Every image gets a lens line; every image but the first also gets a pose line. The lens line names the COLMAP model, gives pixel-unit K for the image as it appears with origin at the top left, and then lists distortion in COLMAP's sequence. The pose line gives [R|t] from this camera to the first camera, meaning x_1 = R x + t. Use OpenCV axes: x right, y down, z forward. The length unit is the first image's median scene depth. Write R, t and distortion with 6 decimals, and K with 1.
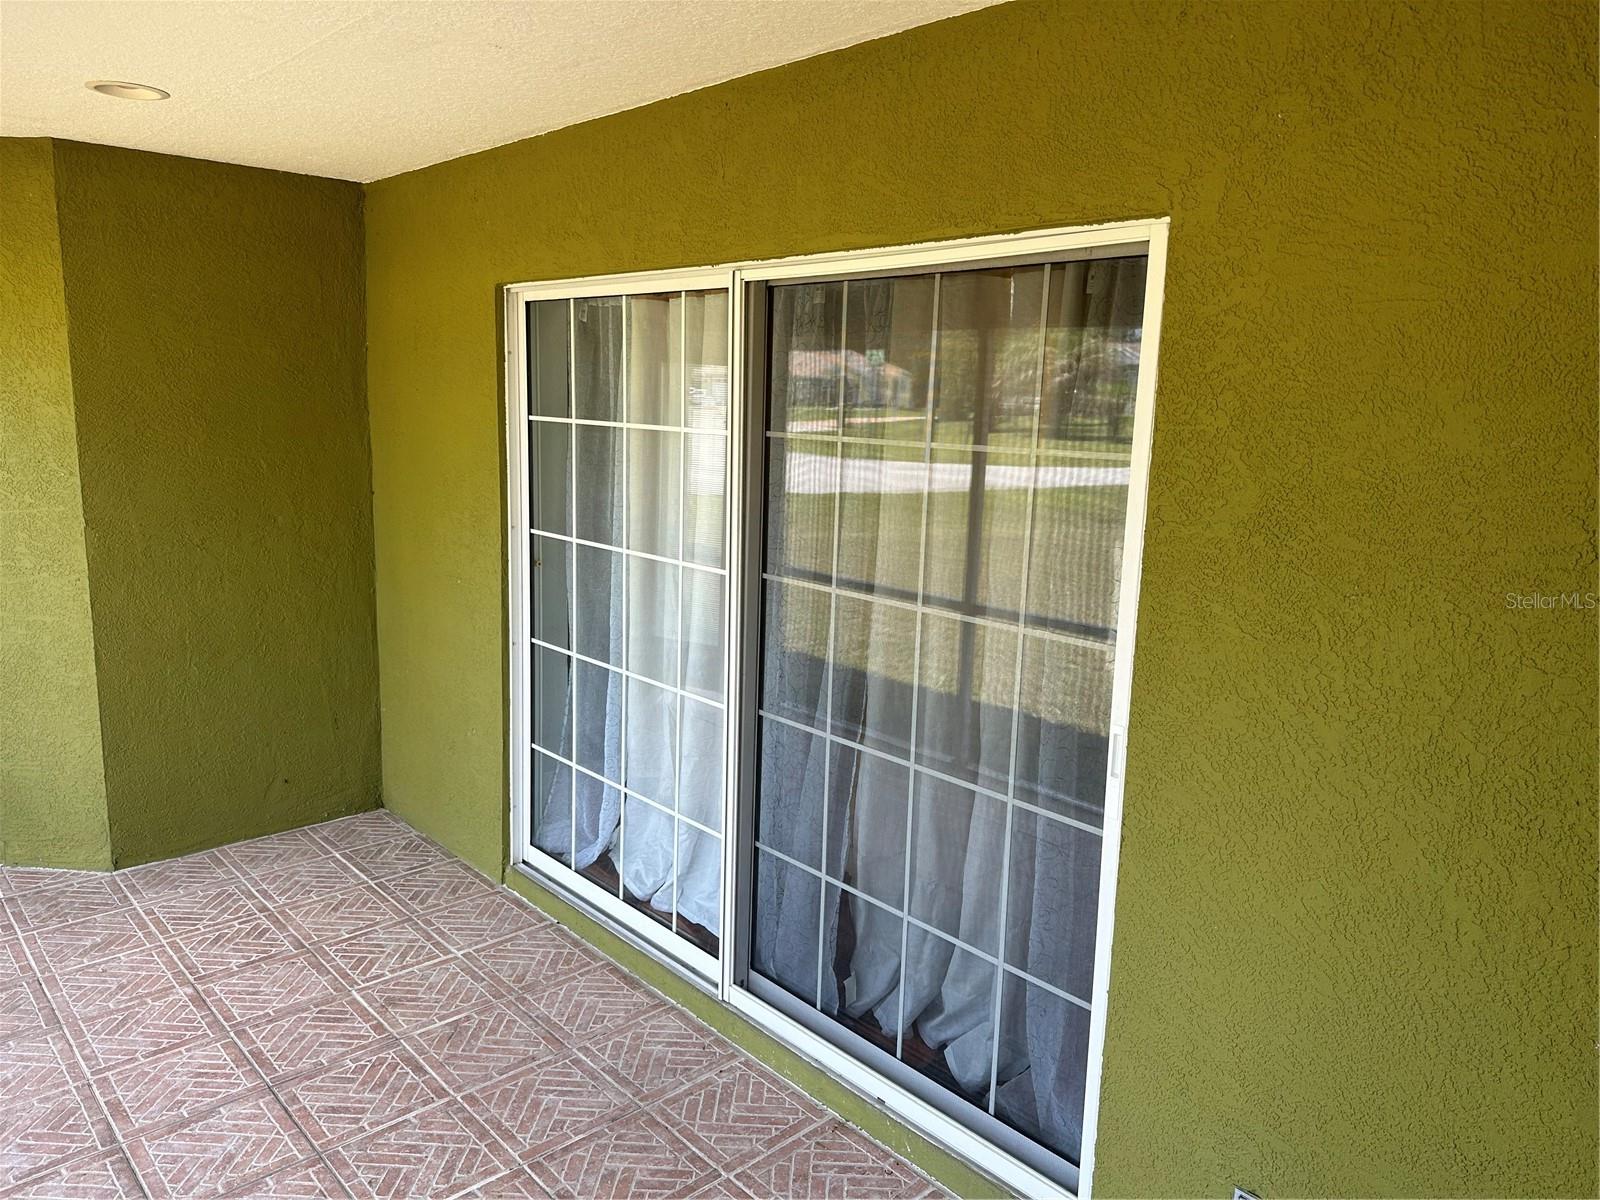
lens RADIAL K [[1111.6, 0, 790.8], [0, 1111.6, 594.0], [0, 0, 1]] dist [0.052257, -0.075781]
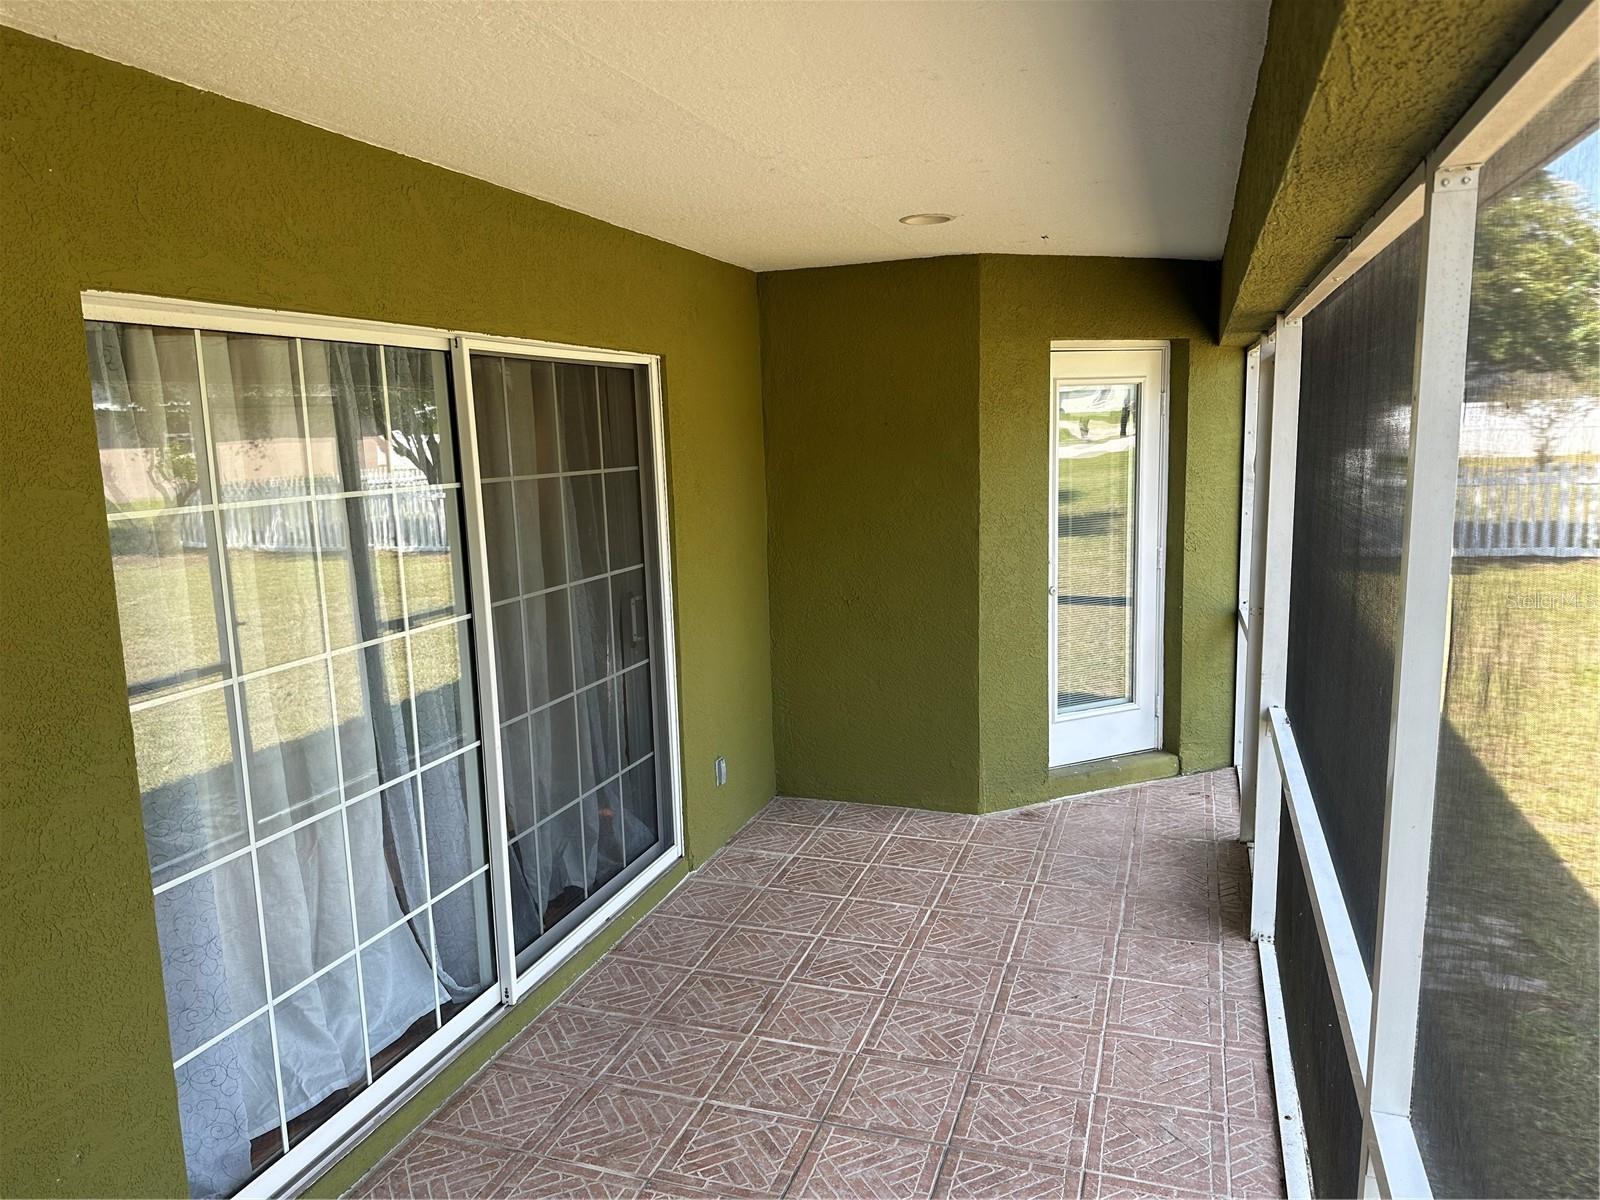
lens RADIAL K [[1111.6, 0, 796.7], [0, 1111.6, 608.6], [0, 0, 1]] dist [0.052257, -0.075781]
pose [[-0.472362, -0.146854, 0.869084, -1.121134], [0.182469, 0.948369, 0.259427, -0.241308], [-0.862310, 0.281125, -0.421177, 1.156656]]
